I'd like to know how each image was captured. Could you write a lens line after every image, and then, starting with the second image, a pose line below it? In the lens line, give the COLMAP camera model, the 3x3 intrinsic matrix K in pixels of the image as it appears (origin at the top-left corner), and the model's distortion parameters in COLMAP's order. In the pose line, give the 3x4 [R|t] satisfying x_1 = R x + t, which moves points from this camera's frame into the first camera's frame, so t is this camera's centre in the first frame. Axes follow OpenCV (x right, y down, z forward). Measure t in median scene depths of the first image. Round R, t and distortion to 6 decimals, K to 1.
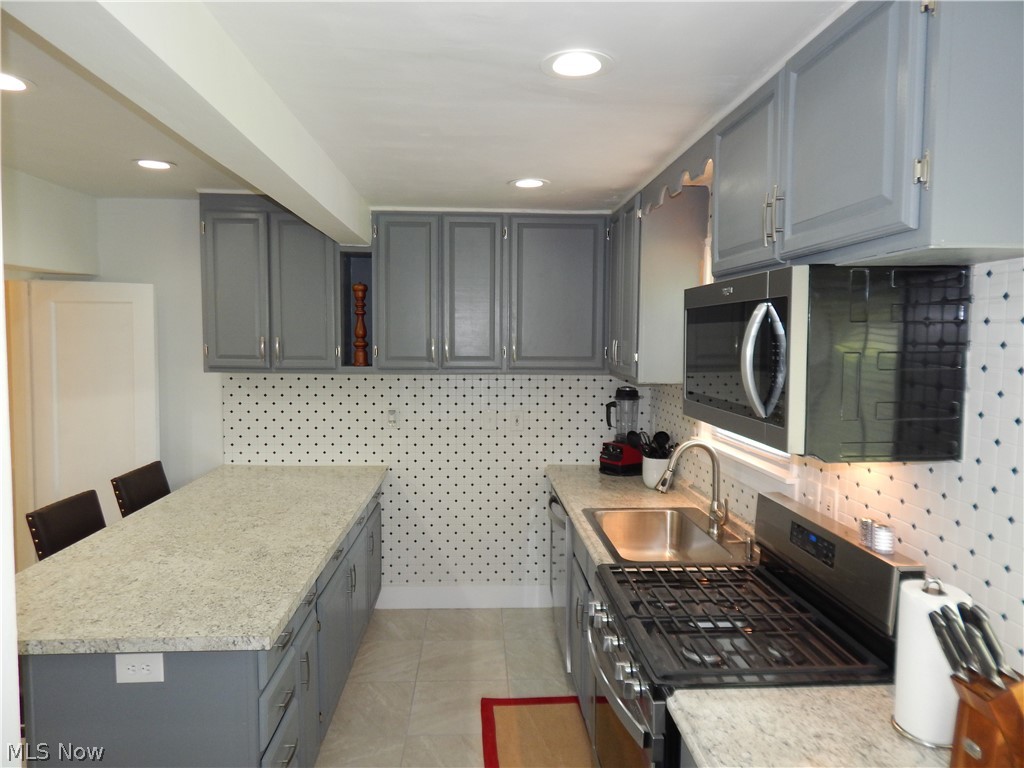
lens RADIAL K [[678.8, 0, 512.0], [0, 678.8, 384.0], [0, 0, 1]] dist [0.018355, -0.024319]
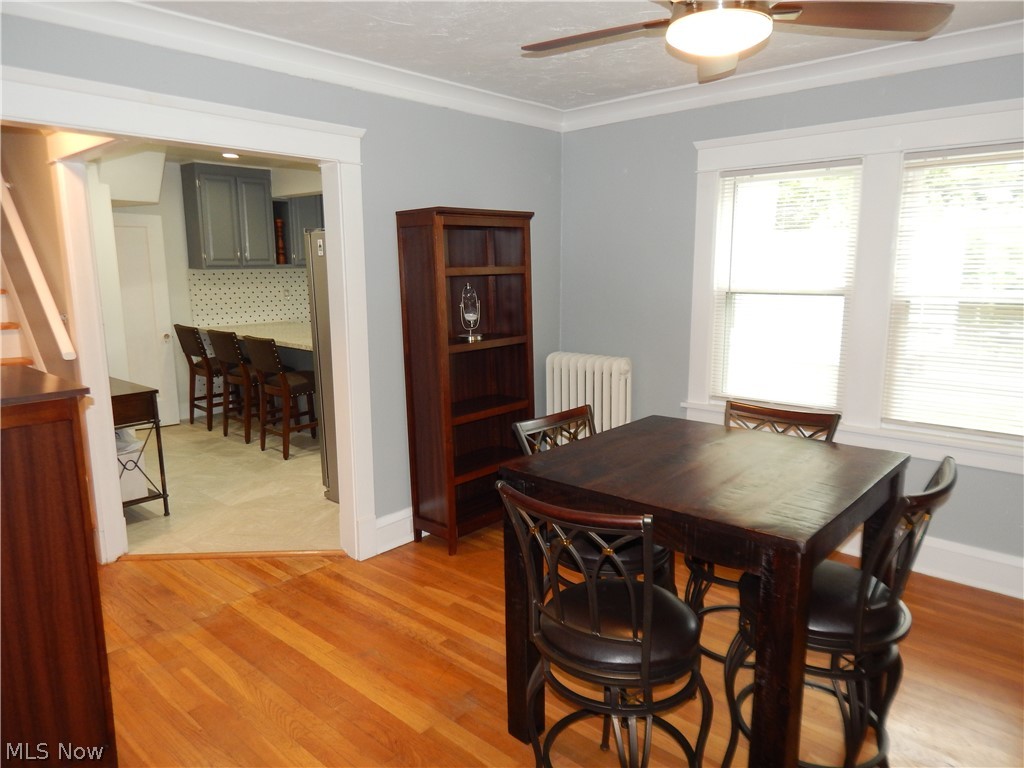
lens RADIAL K [[678.8, 0, 512.0], [0, 678.8, 384.0], [0, 0, 1]] dist [0.018355, -0.024319]
pose [[0.474380, -0.180361, 0.861646, -1.542500], [0.055334, 0.982961, 0.175291, 0.005442], [-0.878579, -0.035476, 0.476277, -0.473044]]
